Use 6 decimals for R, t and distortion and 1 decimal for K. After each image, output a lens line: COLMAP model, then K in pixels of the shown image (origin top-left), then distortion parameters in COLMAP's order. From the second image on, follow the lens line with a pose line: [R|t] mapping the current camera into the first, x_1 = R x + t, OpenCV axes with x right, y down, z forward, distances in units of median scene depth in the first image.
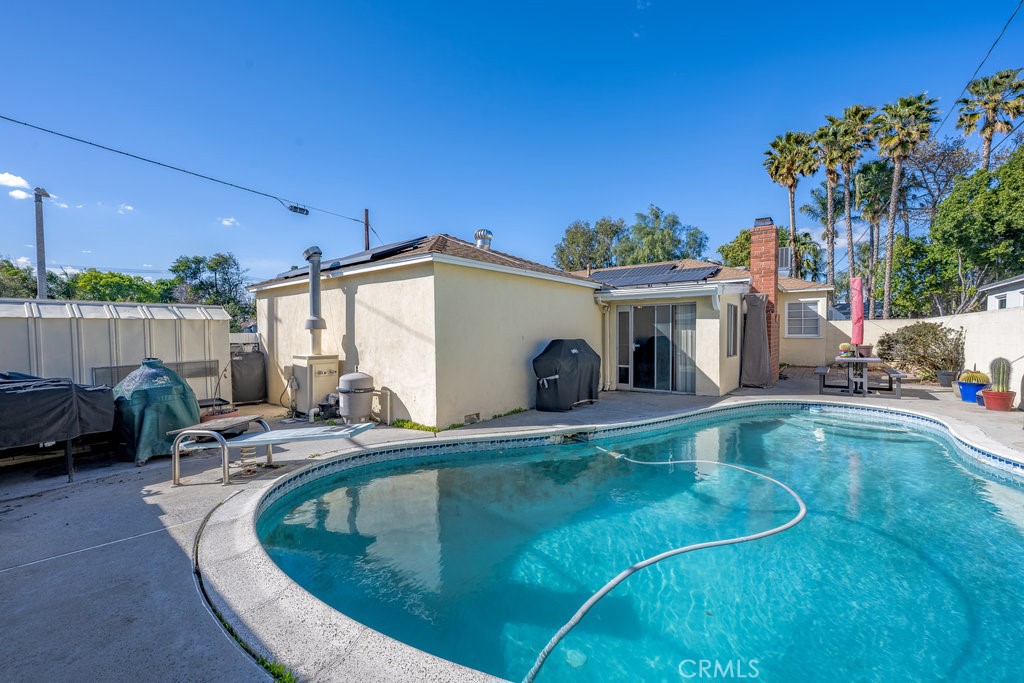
lens RADIAL K [[389.7, 0, 497.7], [0, 389.7, 333.3], [0, 0, 1]] dist [-0.001125, -0.000287]
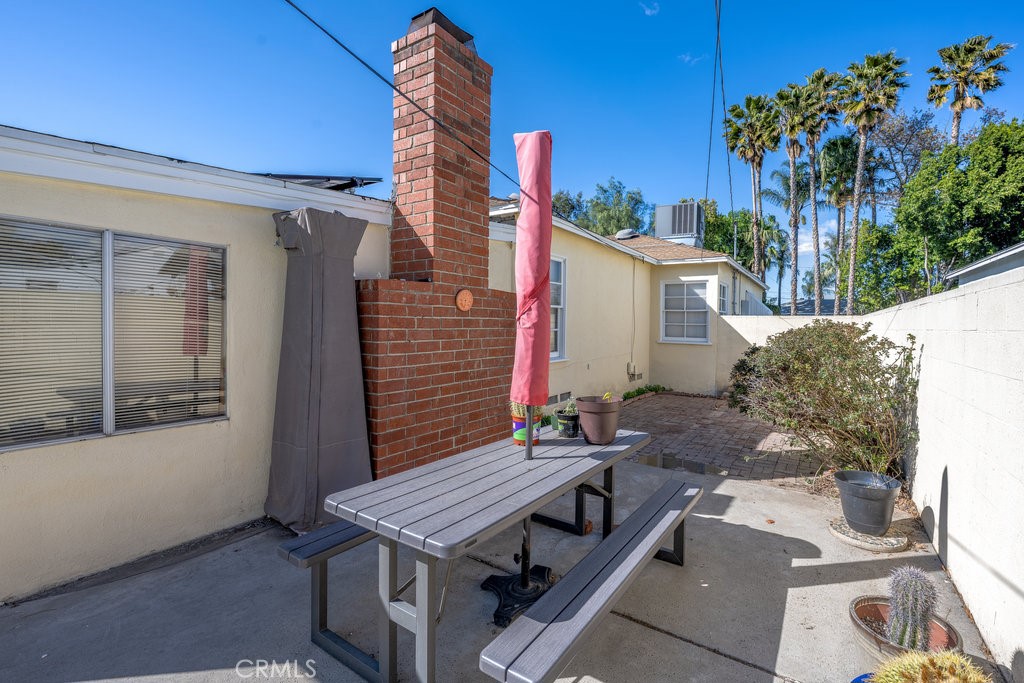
lens RADIAL K [[433.5, 0, 509.3], [0, 433.5, 318.3], [0, 0, 1]] dist [0.001704, 0.000310]
pose [[0.993965, 0.027016, 0.106318, 0.161646], [-0.026291, 0.999621, -0.008208, -0.004587], [-0.106499, 0.005363, 0.994298, 0.132686]]
